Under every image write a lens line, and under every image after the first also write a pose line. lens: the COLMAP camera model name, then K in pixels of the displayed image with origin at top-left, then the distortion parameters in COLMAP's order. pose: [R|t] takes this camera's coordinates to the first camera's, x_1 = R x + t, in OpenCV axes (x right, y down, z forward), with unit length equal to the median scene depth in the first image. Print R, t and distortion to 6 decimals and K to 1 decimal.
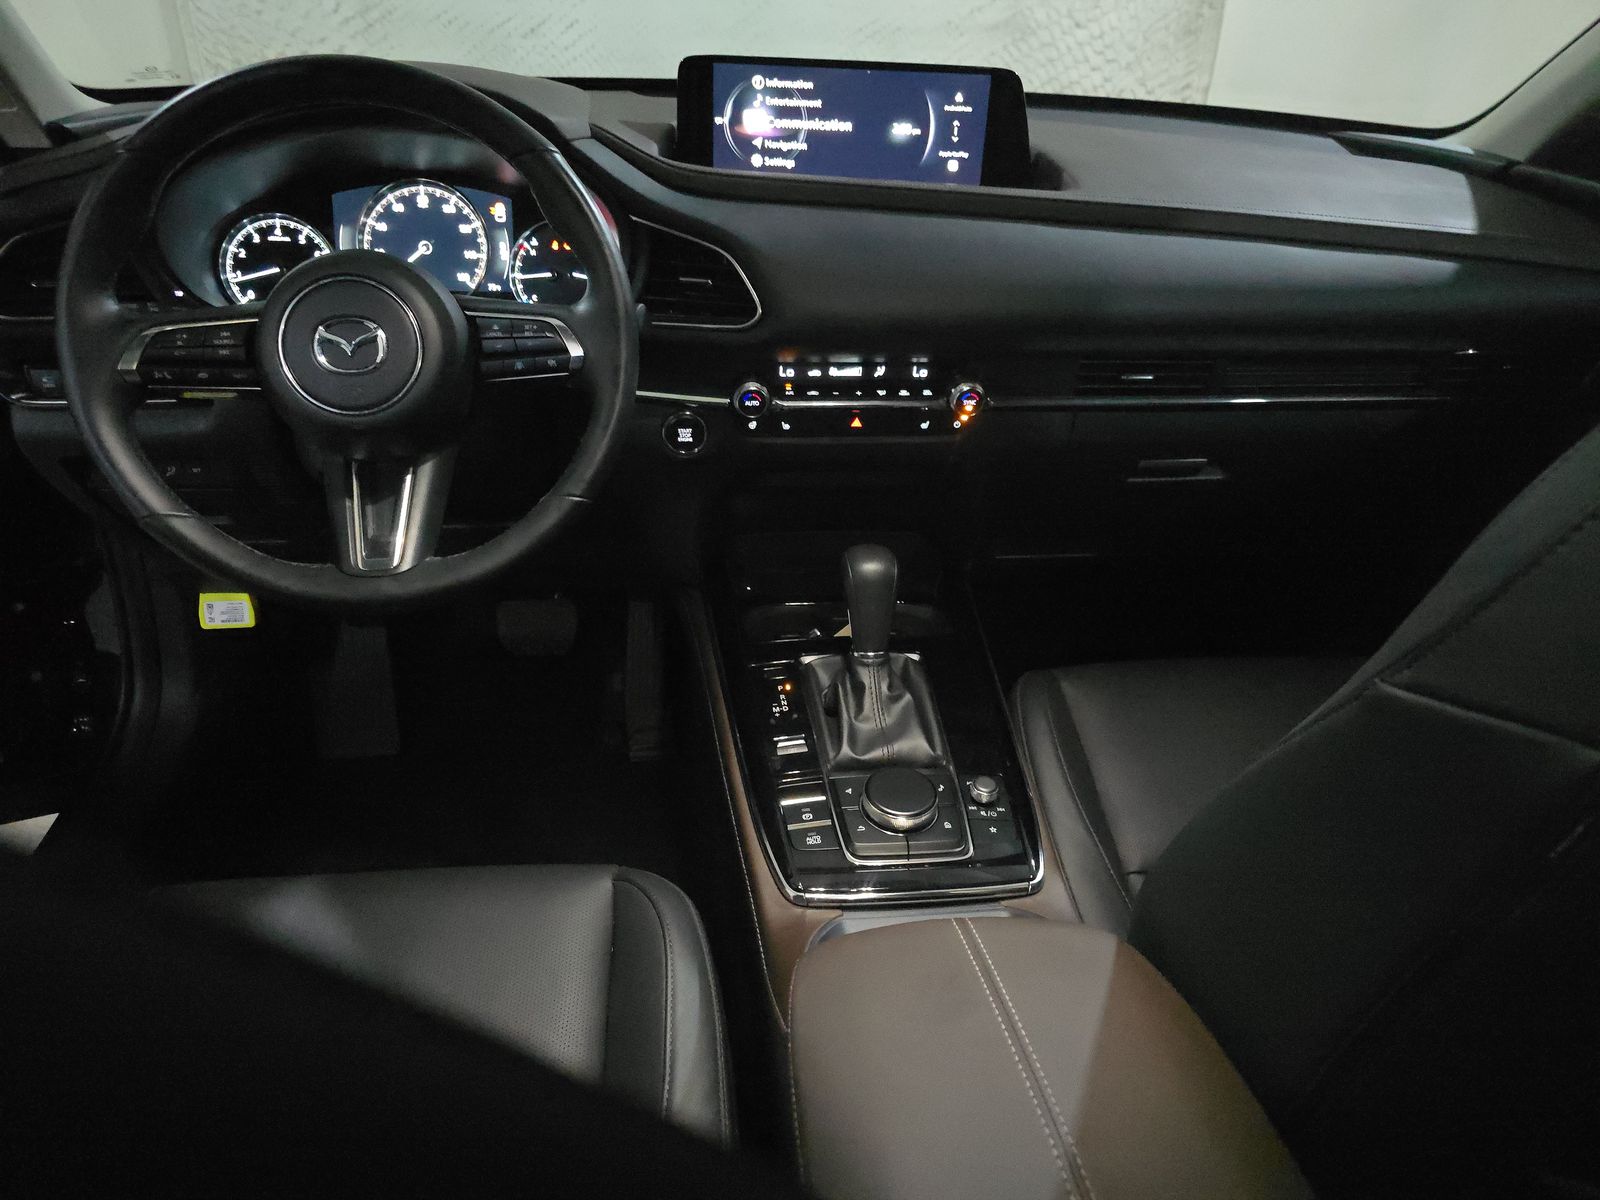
lens RADIAL K [[1098.4, 0, 808.5], [0, 1098.4, 646.2], [0, 0, 1]] dist [0.002703, -0.002662]
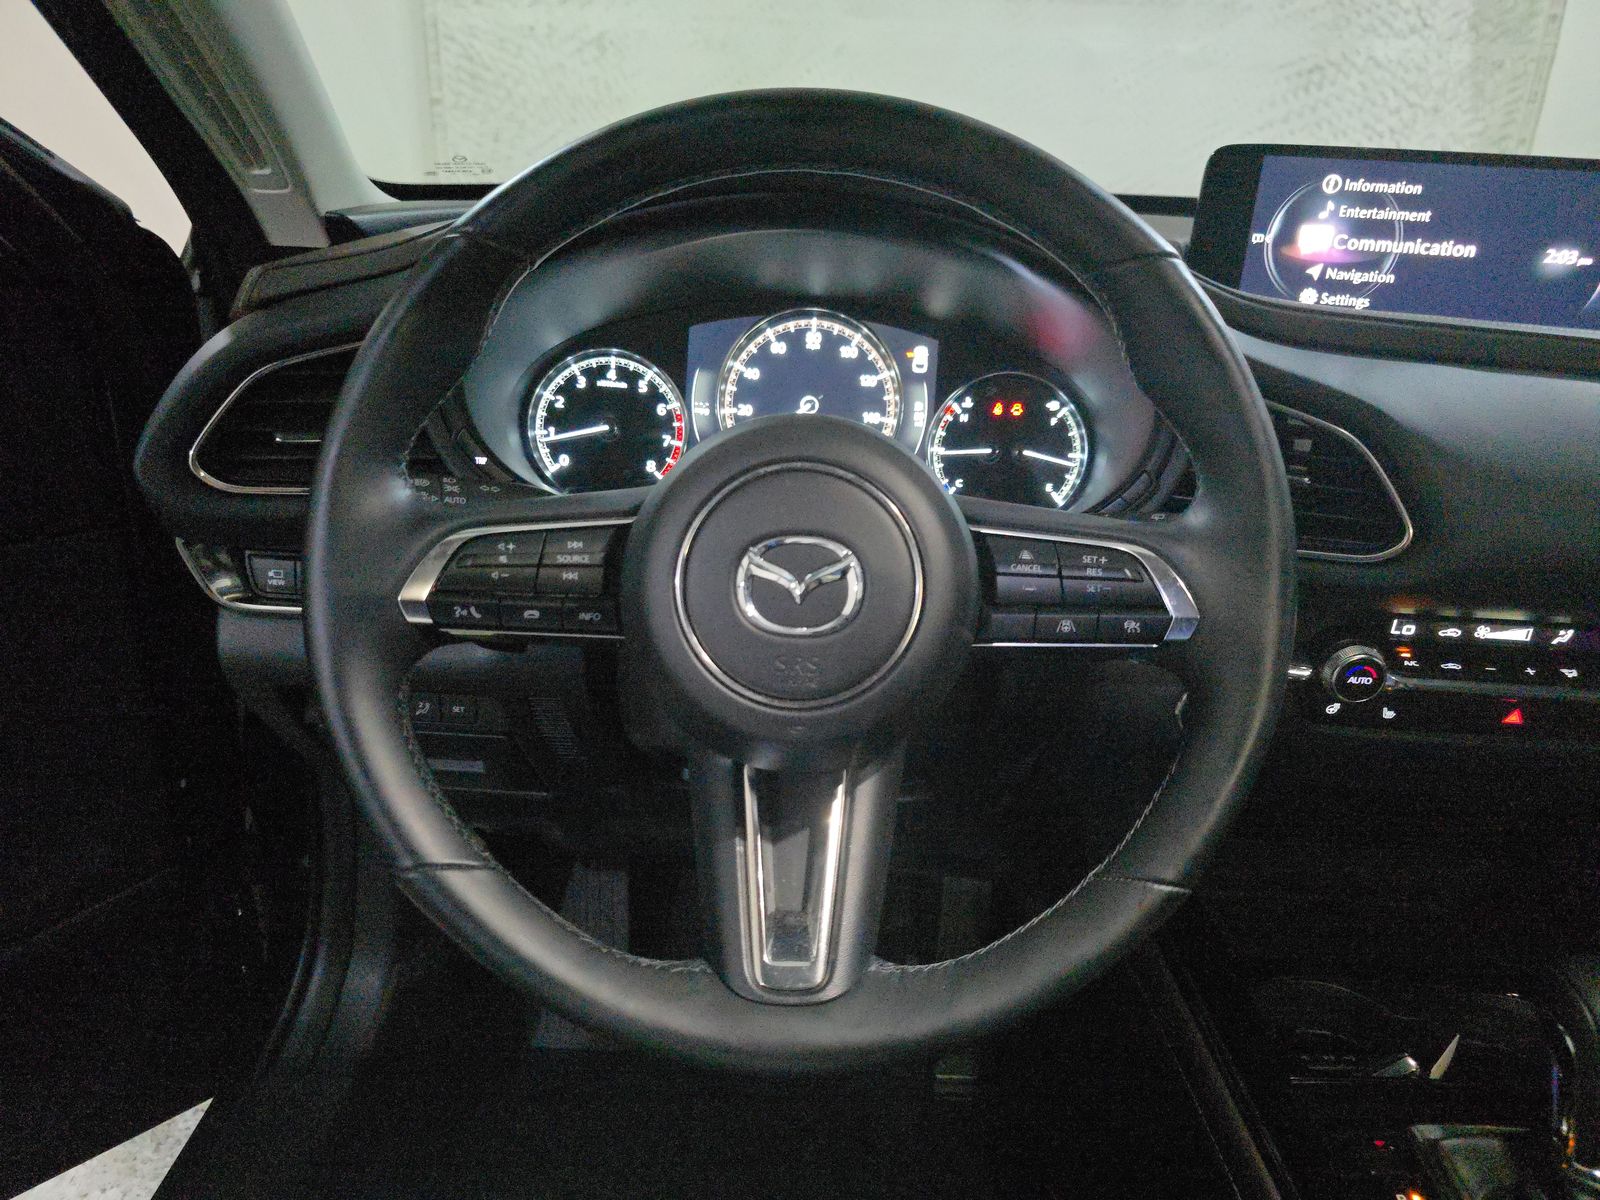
lens RADIAL K [[1079.7, 0, 793.5], [0, 1079.7, 640.3], [0, 0, 1]] dist [0.031884, -0.032089]
pose [[0.988354, 0.071556, -0.134299, -0.262048], [-0.088028, 0.988740, -0.121015, -0.136471], [0.124128, 0.131428, 0.983524, 0.358379]]
